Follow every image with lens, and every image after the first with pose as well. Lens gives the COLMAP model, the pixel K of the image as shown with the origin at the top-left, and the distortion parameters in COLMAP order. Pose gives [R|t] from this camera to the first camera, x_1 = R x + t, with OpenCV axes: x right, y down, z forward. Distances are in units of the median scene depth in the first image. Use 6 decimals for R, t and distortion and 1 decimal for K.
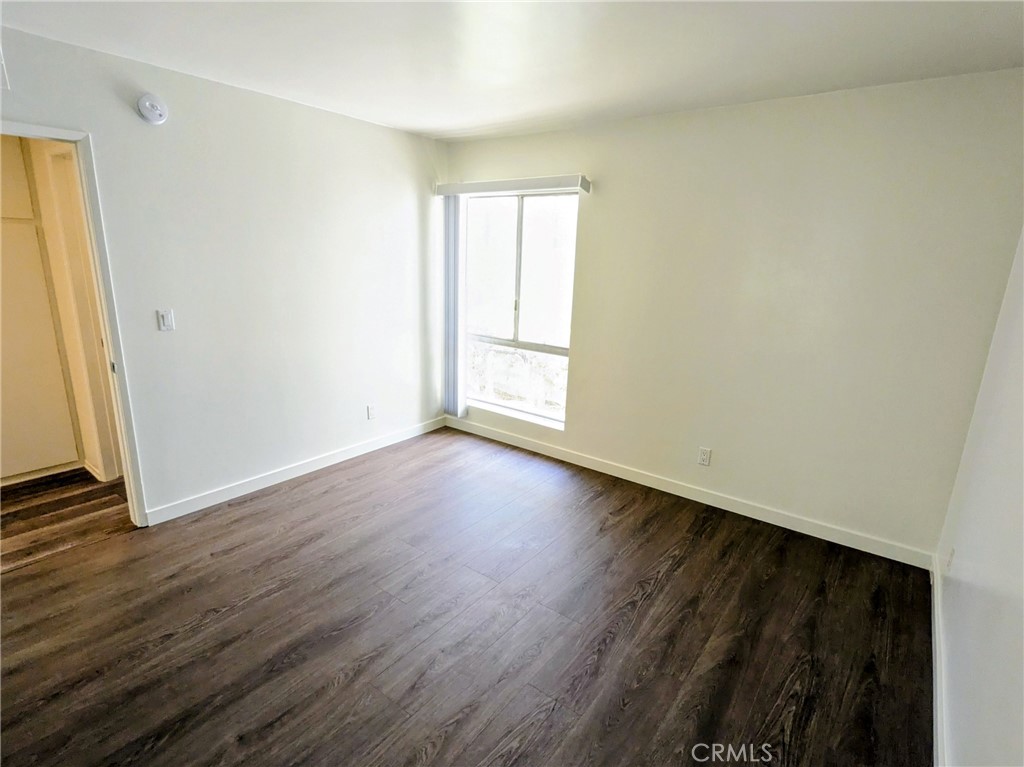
lens RADIAL K [[526.7, 0, 512.0], [0, 526.7, 383.5], [0, 0, 1]] dist [-0.006227, -0.000201]
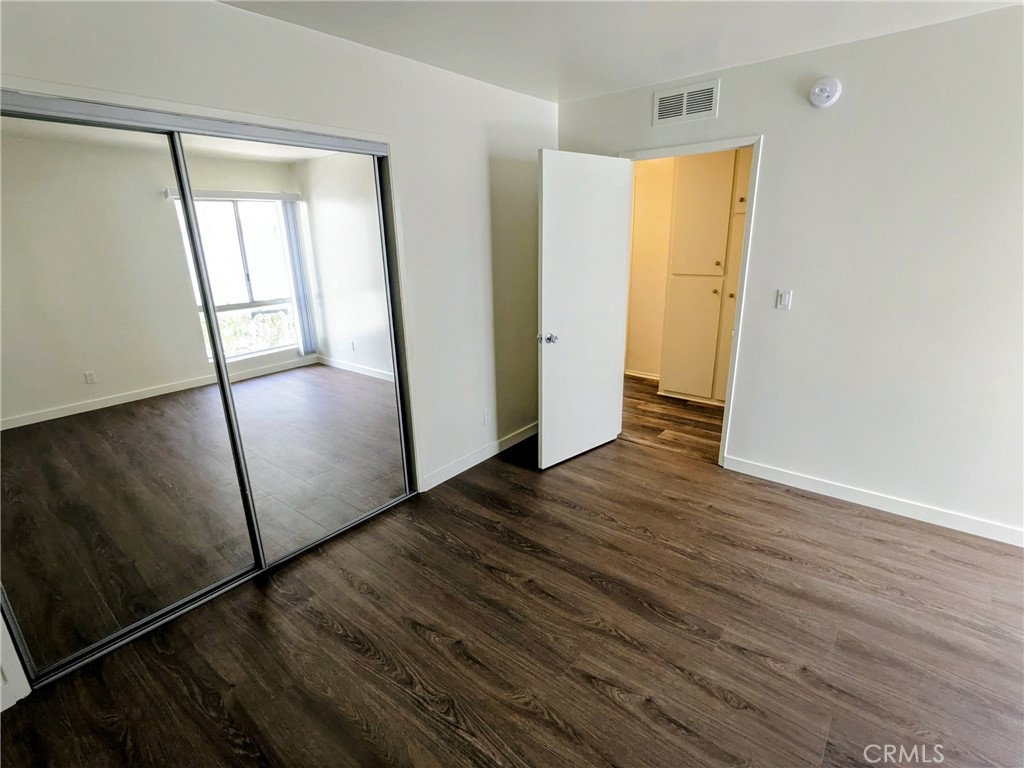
lens RADIAL K [[496.0, 0, 512.0], [0, 496.0, 384.0], [0, 0, 1]] dist [-0.000435, 0.000479]
pose [[-0.050219, 0.259935, -0.964319, 0.394486], [-0.220478, 0.938832, 0.264547, -0.105741], [0.974098, 0.225896, 0.010162, 0.493015]]
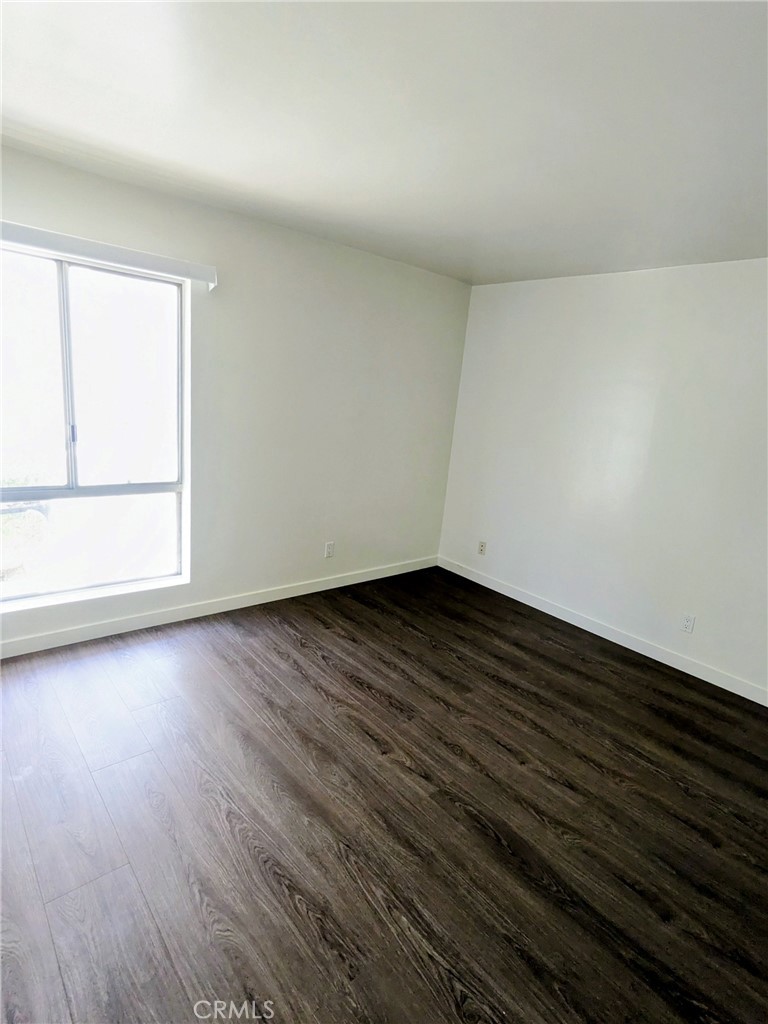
lens RADIAL K [[526.7, 0, 384.0], [0, 526.7, 512.0], [0, 0, 1]] dist [-0.006227, -0.000201]
pose [[0.213463, -0.236769, 0.947826, -0.825495], [0.151998, 0.966422, 0.207183, -0.195730], [-0.965054, 0.099842, 0.242284, 0.720739]]
